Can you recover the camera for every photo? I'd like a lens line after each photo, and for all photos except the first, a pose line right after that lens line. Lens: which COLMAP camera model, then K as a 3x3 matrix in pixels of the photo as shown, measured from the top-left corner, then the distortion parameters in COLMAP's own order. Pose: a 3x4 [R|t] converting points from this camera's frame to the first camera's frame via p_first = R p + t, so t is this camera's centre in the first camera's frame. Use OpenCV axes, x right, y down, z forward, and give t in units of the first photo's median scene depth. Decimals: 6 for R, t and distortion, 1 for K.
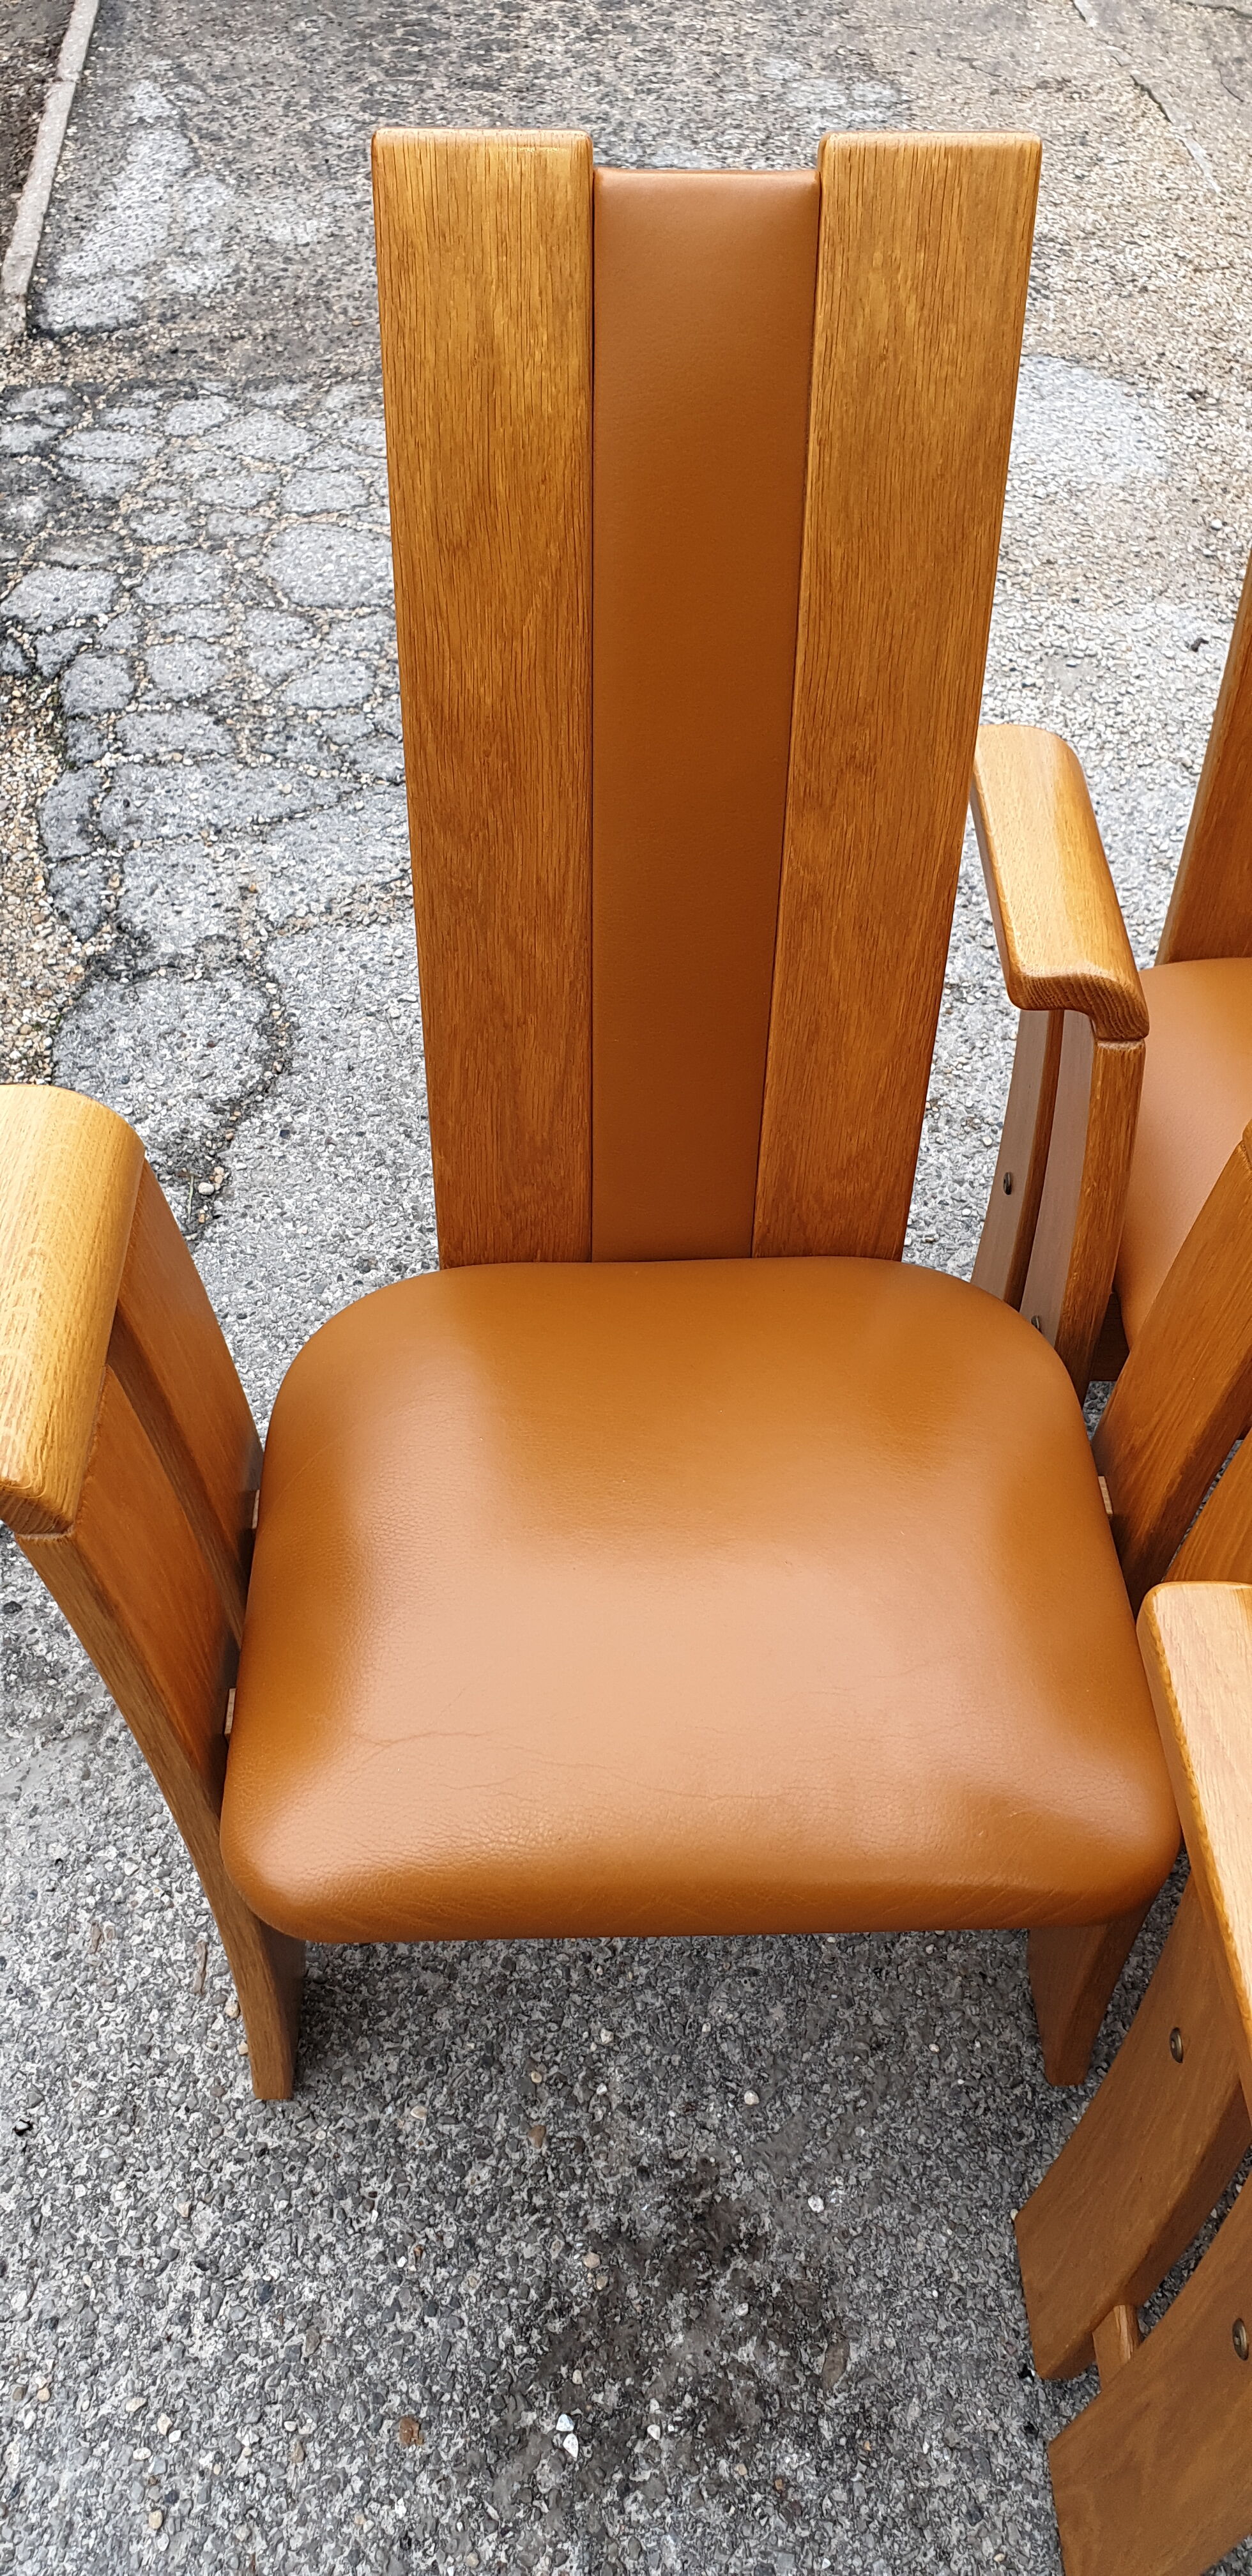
lens RADIAL K [[1868.2, 0, 631.4], [0, 1868.2, 1267.8], [0, 0, 1]] dist [0.022959, 0.026185]
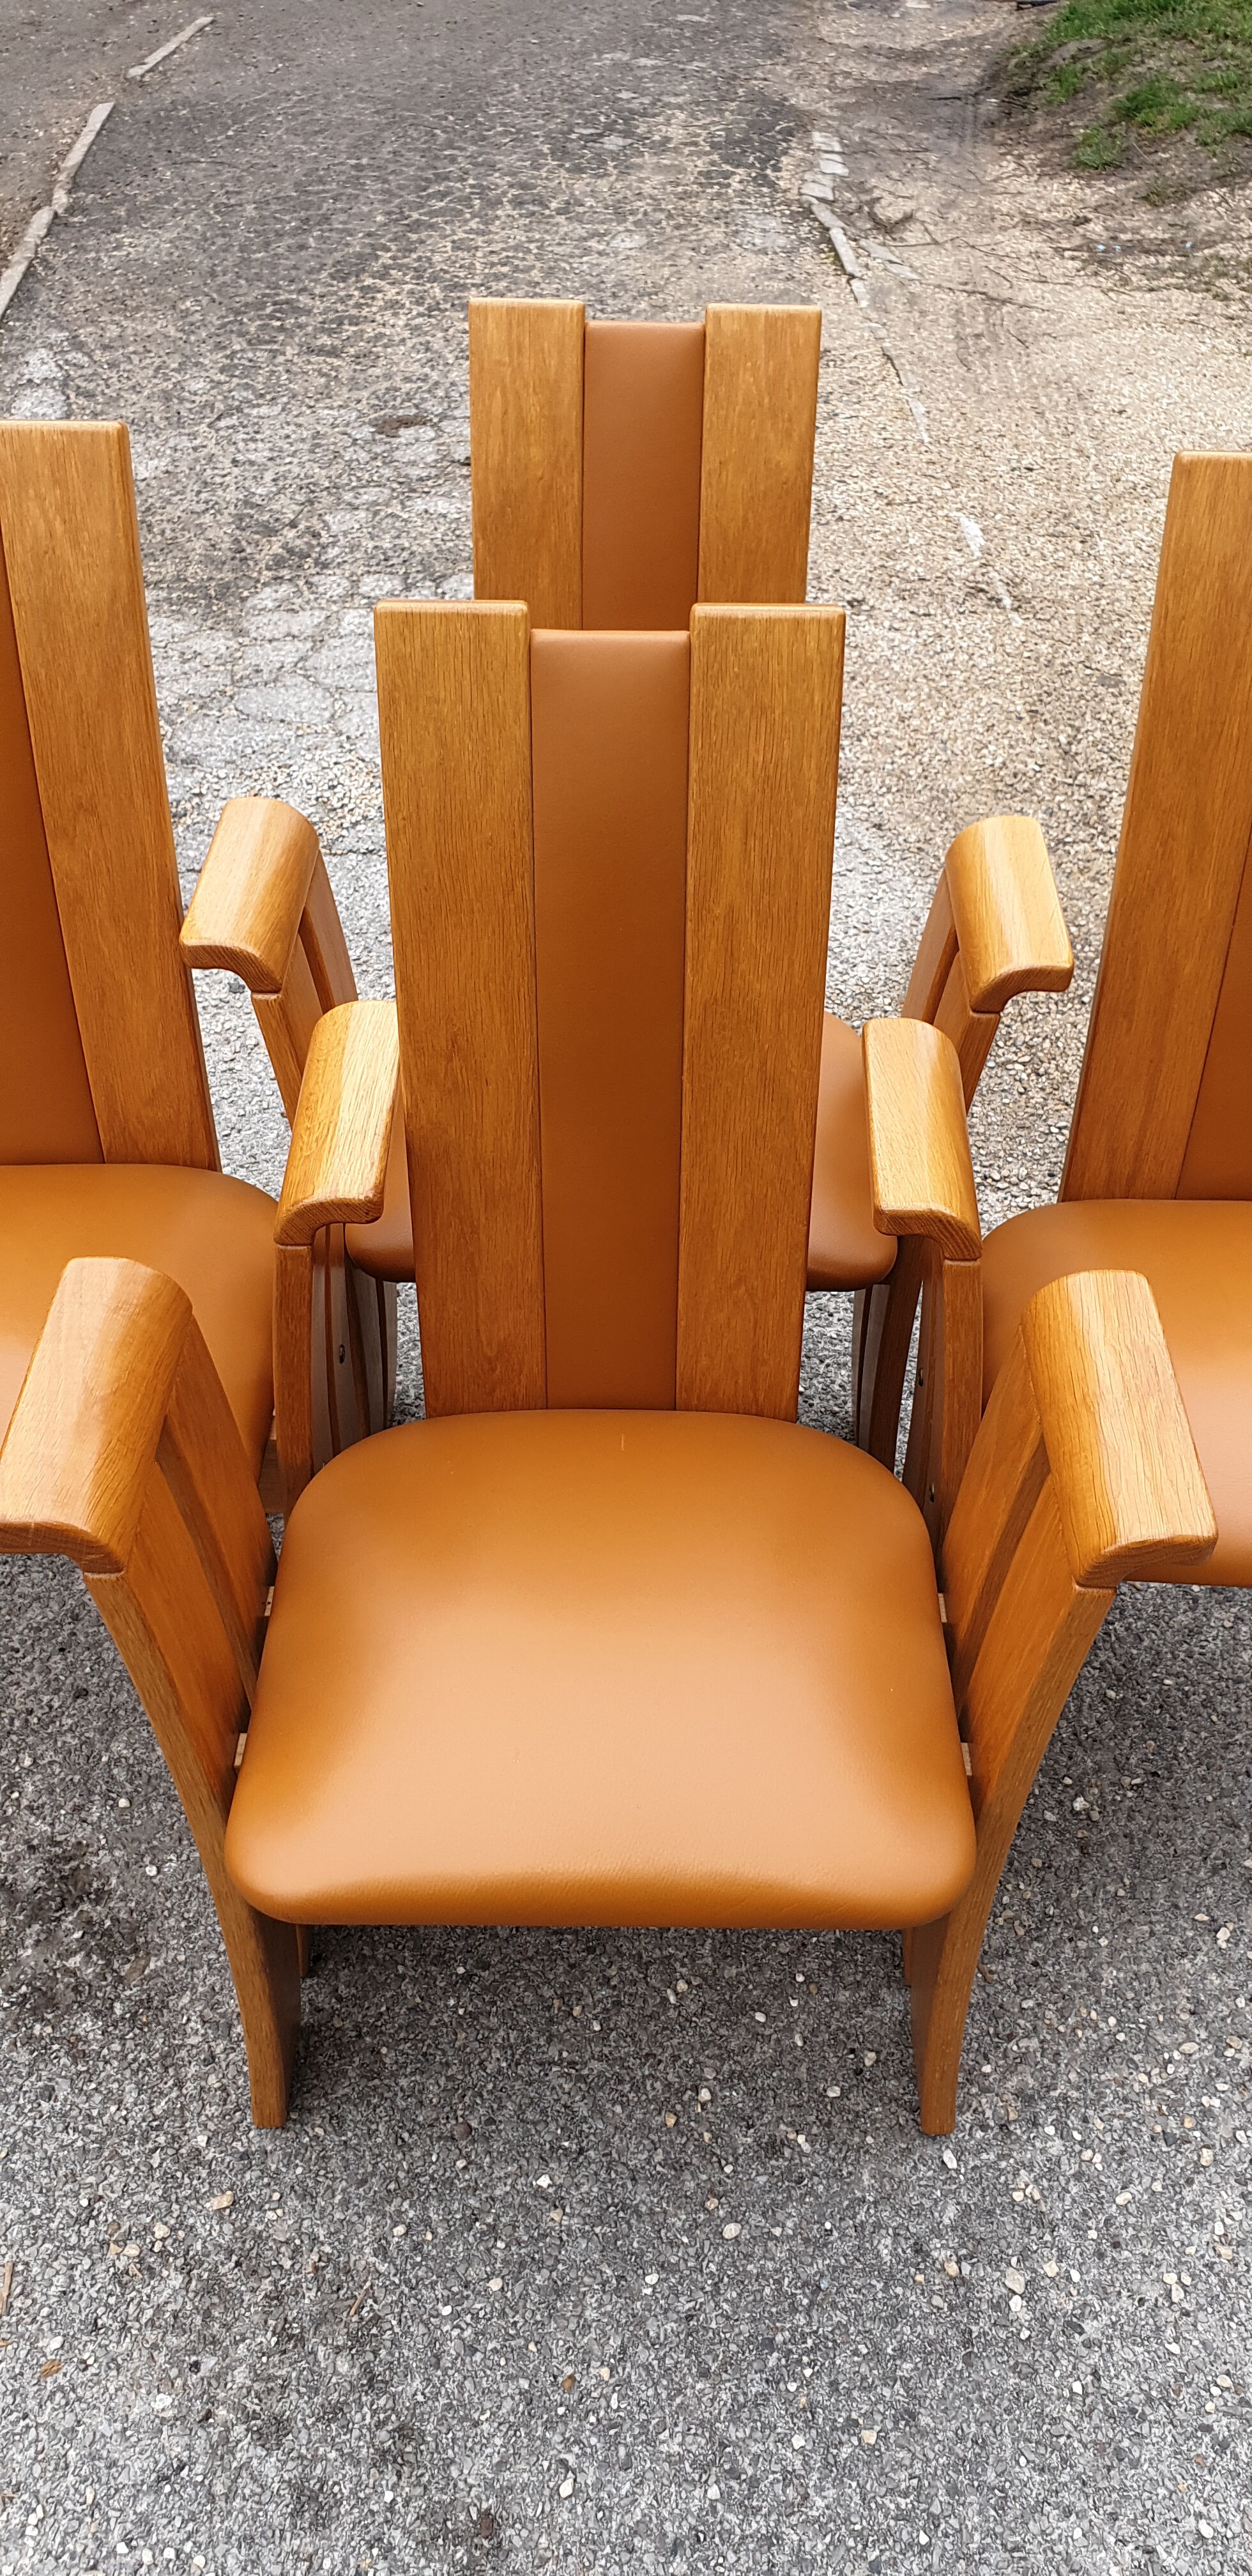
lens RADIAL K [[1868.2, 0, 619.9], [0, 1868.2, 1298.5], [0, 0, 1]] dist [0.022959, 0.026185]
pose [[0.999242, 0.017413, -0.034806, 0.469694], [-0.020304, 0.996216, -0.084512, 0.191687], [0.033203, 0.085155, 0.995814, -0.366529]]
